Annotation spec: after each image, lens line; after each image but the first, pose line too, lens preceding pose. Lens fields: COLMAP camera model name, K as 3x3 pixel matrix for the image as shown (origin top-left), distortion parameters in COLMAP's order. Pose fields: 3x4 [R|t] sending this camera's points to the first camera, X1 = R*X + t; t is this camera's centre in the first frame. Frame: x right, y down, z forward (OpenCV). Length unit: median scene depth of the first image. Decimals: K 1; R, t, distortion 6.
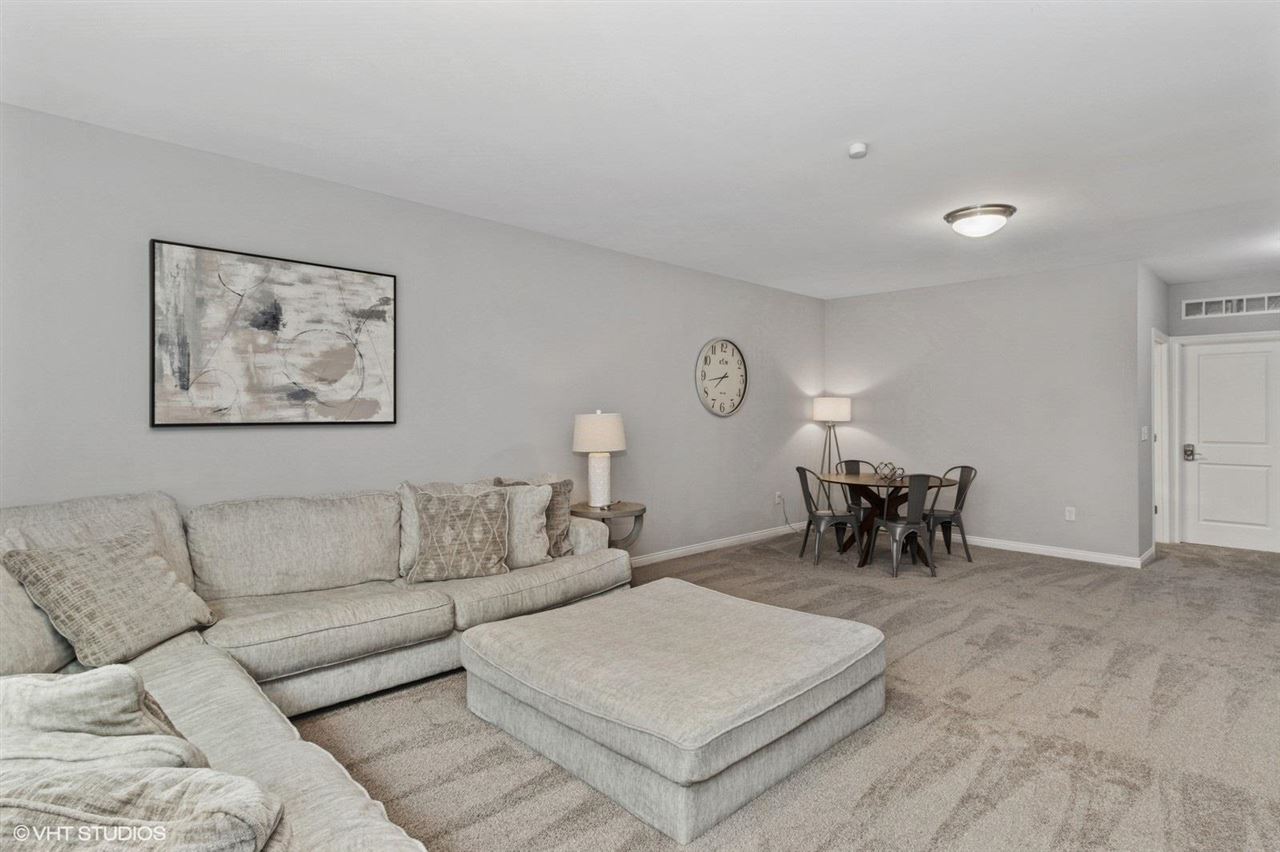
lens RADIAL K [[656.0, 0, 640.9], [0, 656.0, 417.9], [0, 0, 1]] dist [0.002790, -0.000120]
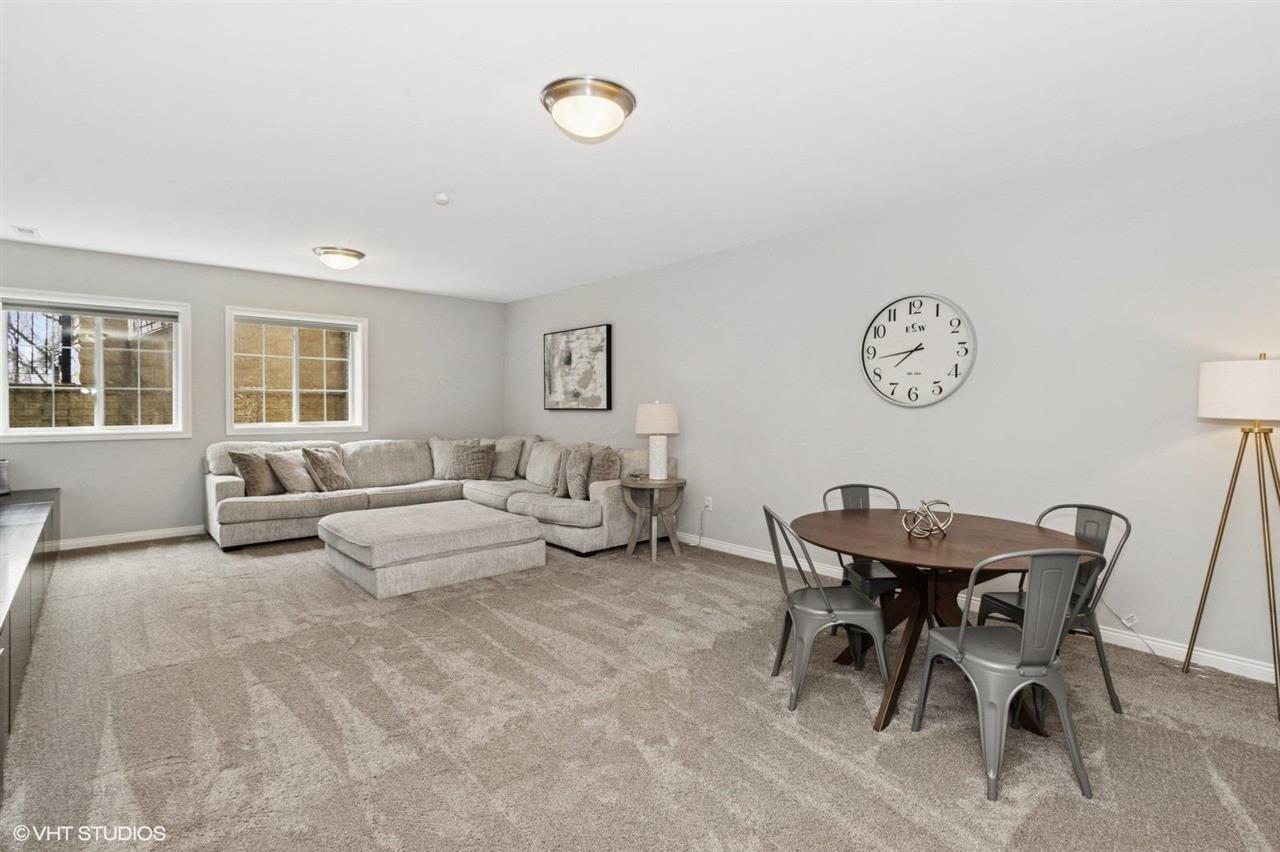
lens RADIAL K [[597.2, 0, 639.5], [0, 597.2, 418.3], [0, 0, 1]] dist [0.006540, -0.000183]
pose [[-0.038645, 0.021129, -0.999030, 1.273823], [-0.006662, 0.999749, 0.021402, -0.003505], [0.999231, 0.007483, -0.038494, 1.223999]]
